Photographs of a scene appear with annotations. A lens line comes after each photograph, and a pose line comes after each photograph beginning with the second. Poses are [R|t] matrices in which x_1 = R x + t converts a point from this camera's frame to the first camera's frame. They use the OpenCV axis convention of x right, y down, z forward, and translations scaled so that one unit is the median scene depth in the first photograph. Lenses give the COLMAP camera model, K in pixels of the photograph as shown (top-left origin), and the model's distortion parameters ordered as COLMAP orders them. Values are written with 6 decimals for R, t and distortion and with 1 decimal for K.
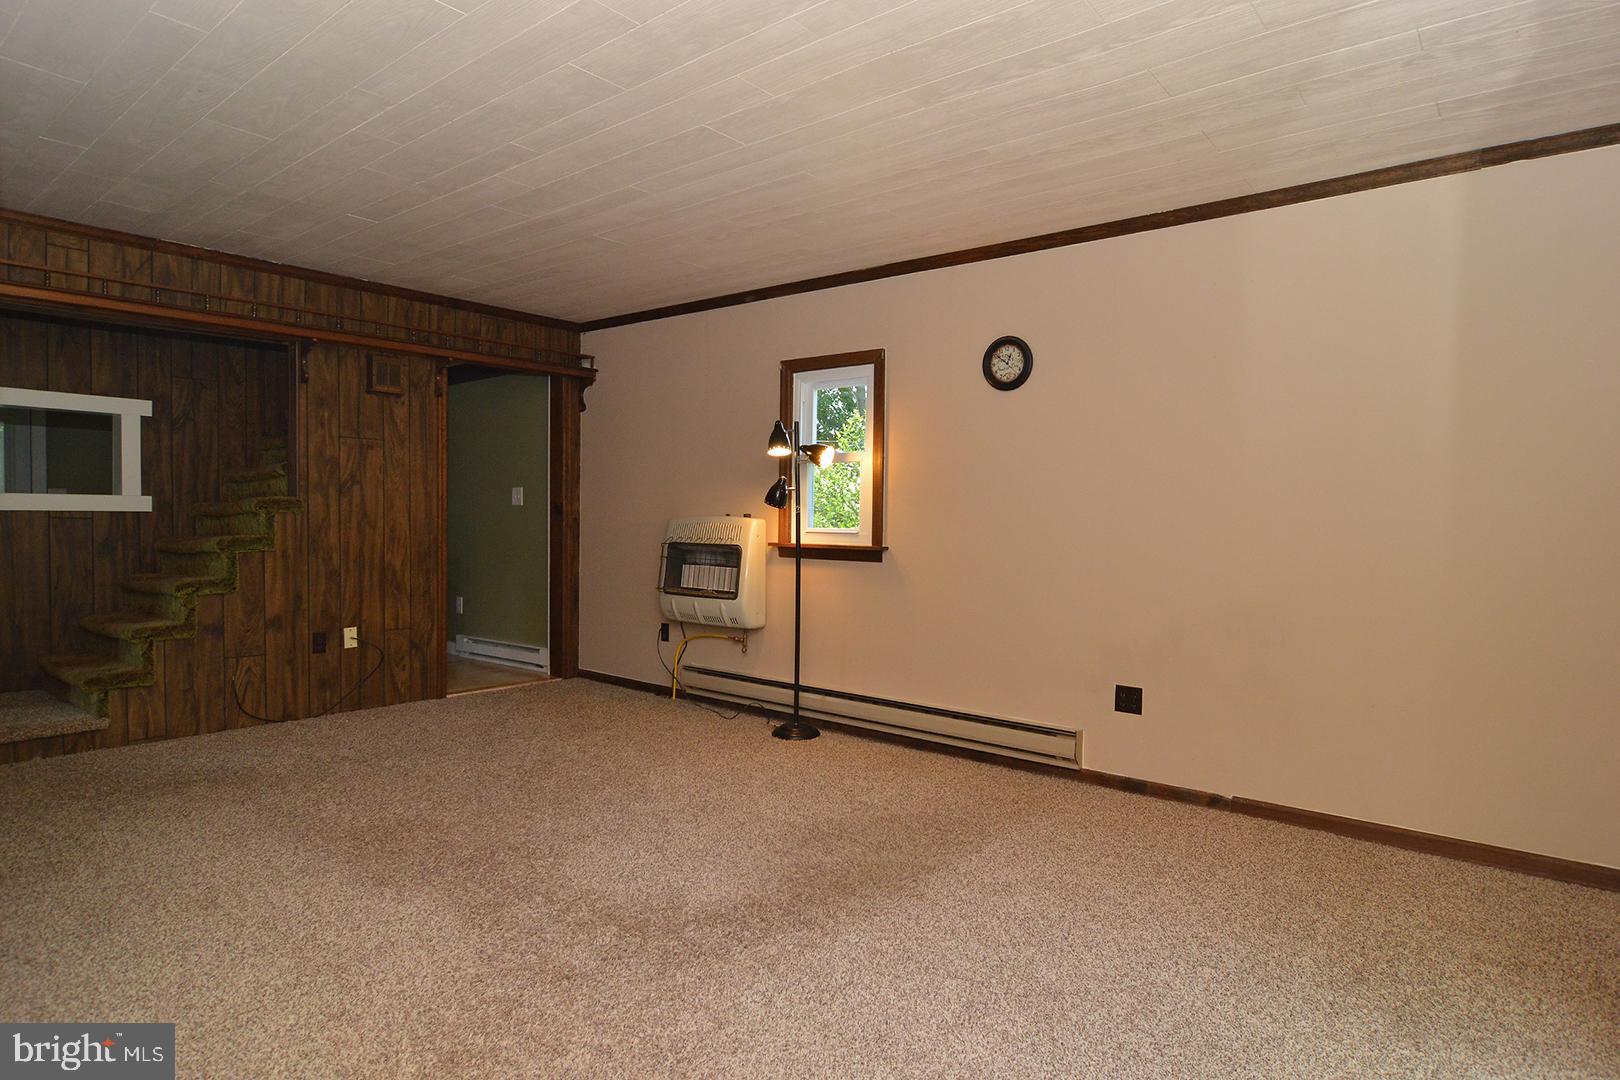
lens RADIAL K [[881.2, 0, 808.6], [0, 881.2, 544.8], [0, 0, 1]] dist [-0.011281, -0.006721]
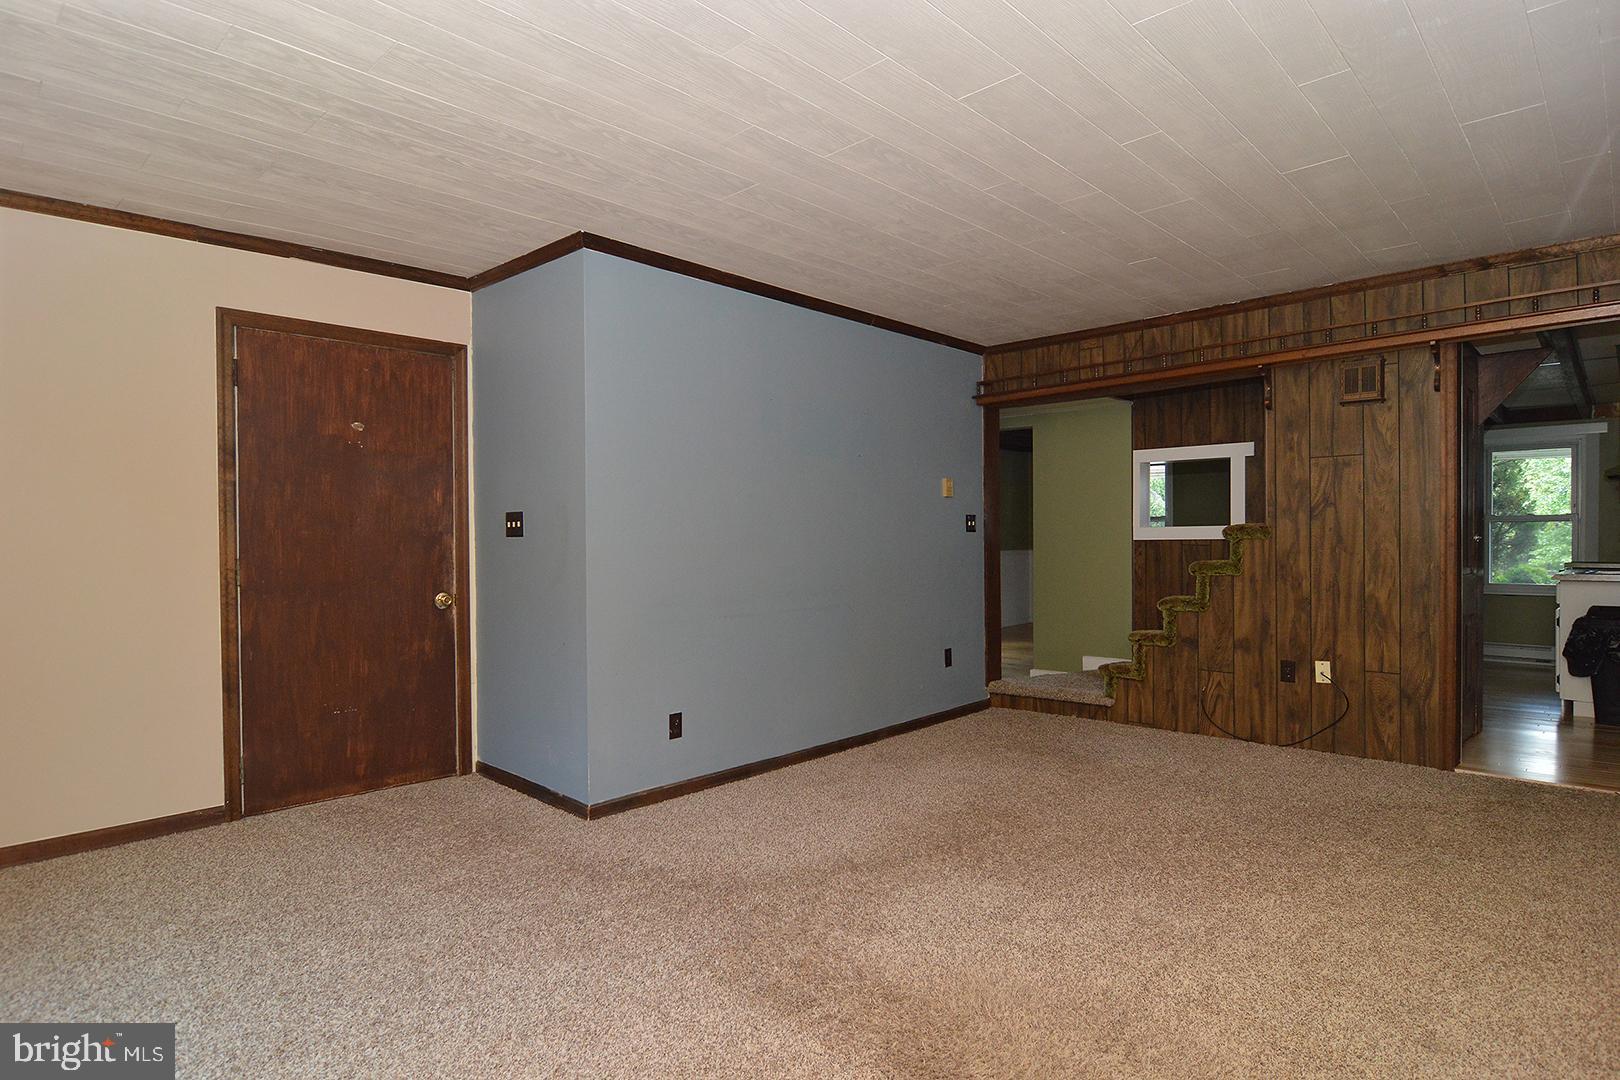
lens RADIAL K [[881.2, 0, 808.6], [0, 881.2, 544.8], [0, 0, 1]] dist [-0.011281, -0.006721]
pose [[-0.069221, -0.006578, -0.997580, 0.451708], [-0.023686, 0.999707, -0.004948, -0.011556], [0.997320, 0.023286, -0.069357, 0.530296]]
